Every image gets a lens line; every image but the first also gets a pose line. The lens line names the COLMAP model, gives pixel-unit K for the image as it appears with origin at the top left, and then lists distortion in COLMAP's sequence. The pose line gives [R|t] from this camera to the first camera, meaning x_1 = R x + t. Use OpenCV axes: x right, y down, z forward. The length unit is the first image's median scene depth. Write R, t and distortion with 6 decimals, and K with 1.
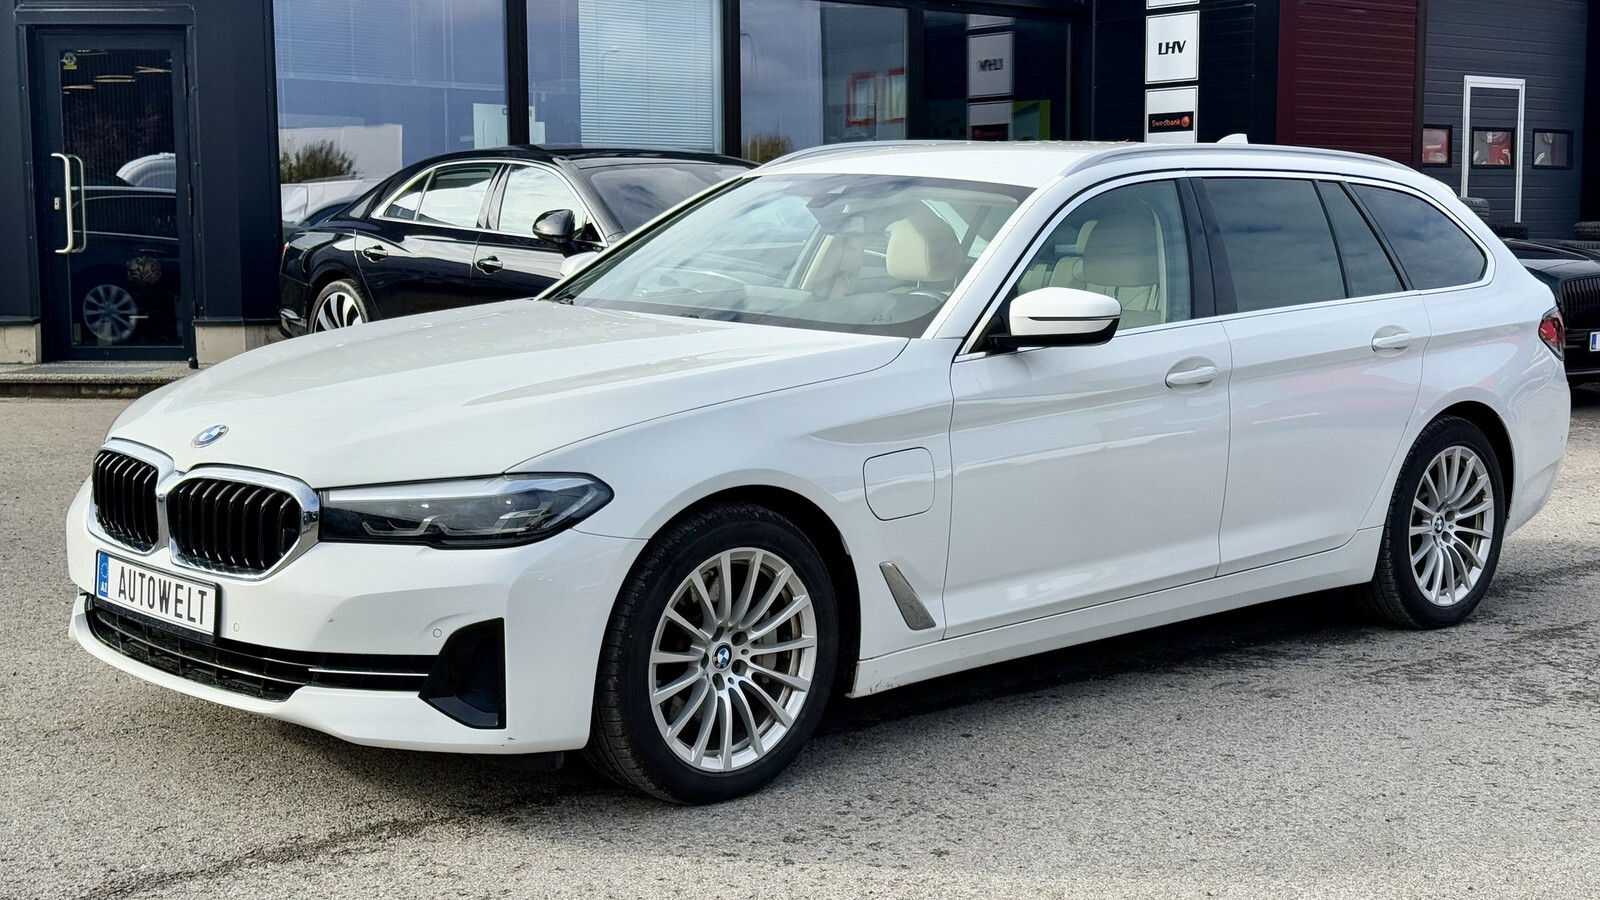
lens RADIAL K [[2262.3, 0, 800.0], [0, 2262.3, 450.0], [0, 0, 1]] dist [0.105418, -0.005761]
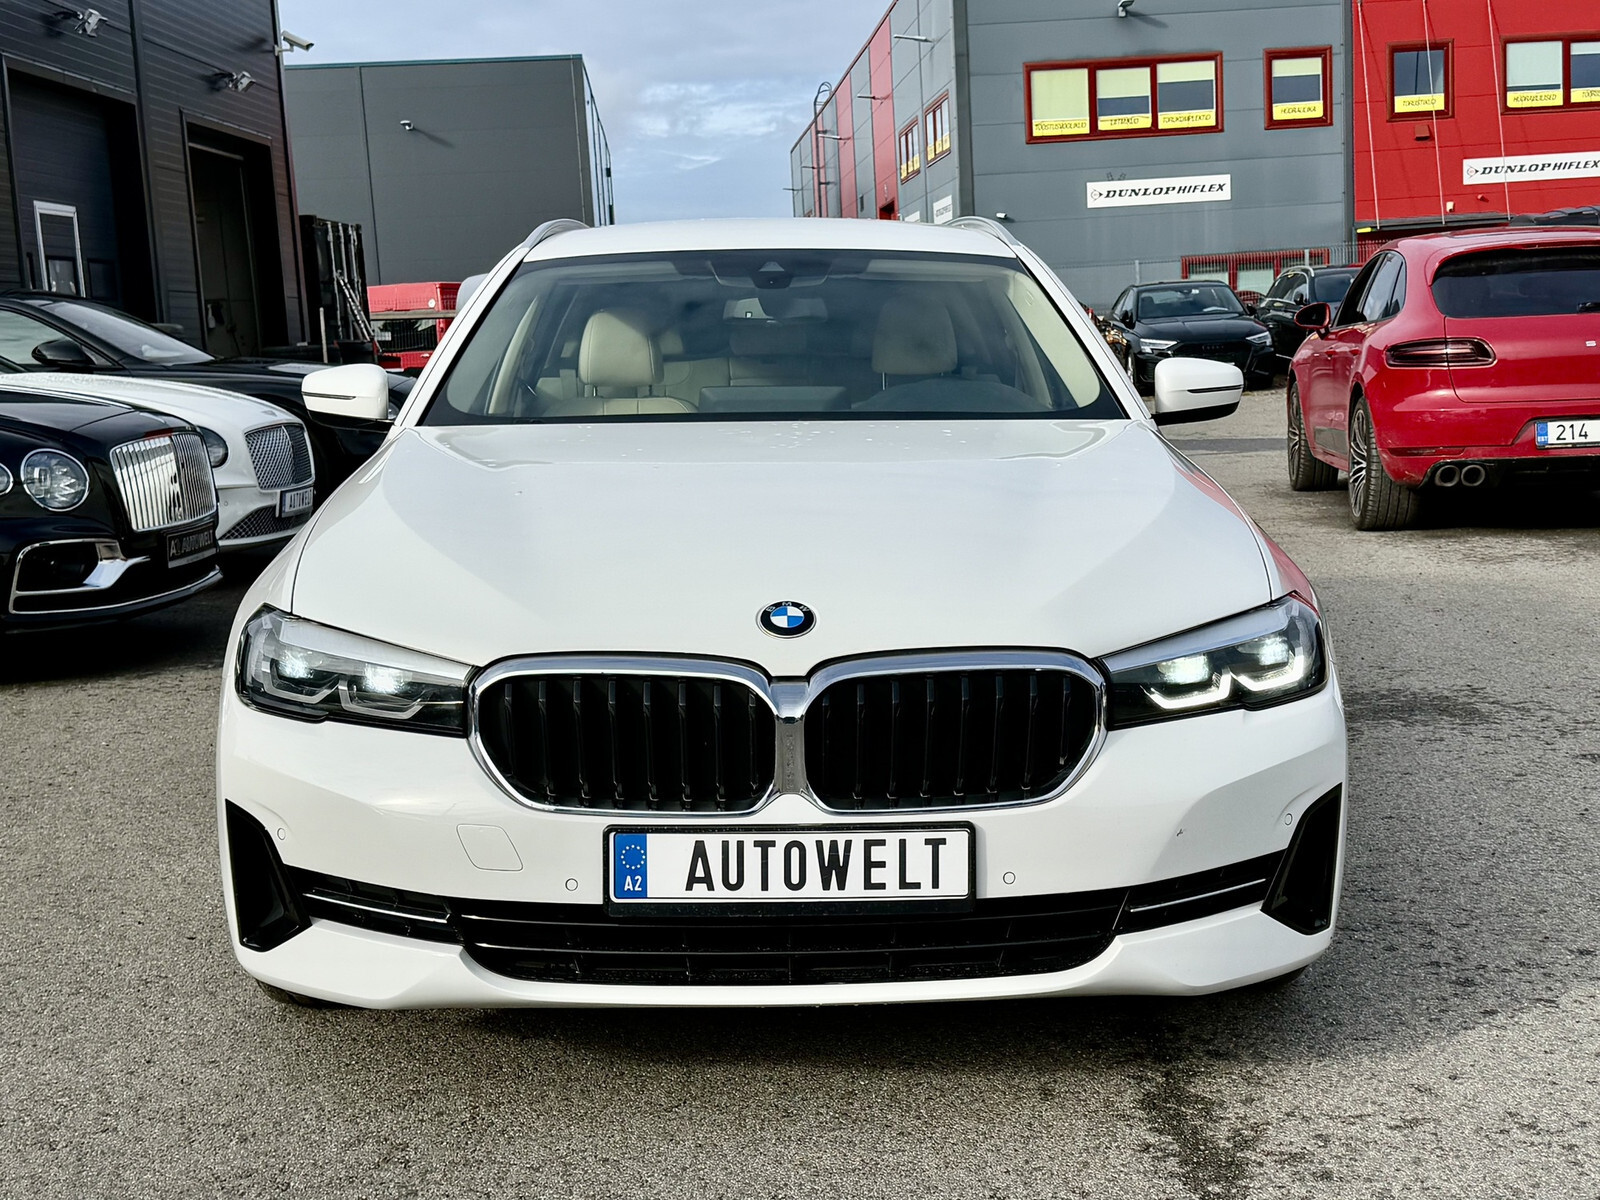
lens RADIAL K [[2192.5, 0, 800.0], [0, 2192.5, 600.0], [0, 0, 1]] dist [0.130800, -0.105023]
pose [[0.674849, -0.122702, 0.727683, -0.742817], [0.120900, 0.991140, 0.055004, -0.047884], [-0.727985, 0.050857, 0.683704, 0.575345]]
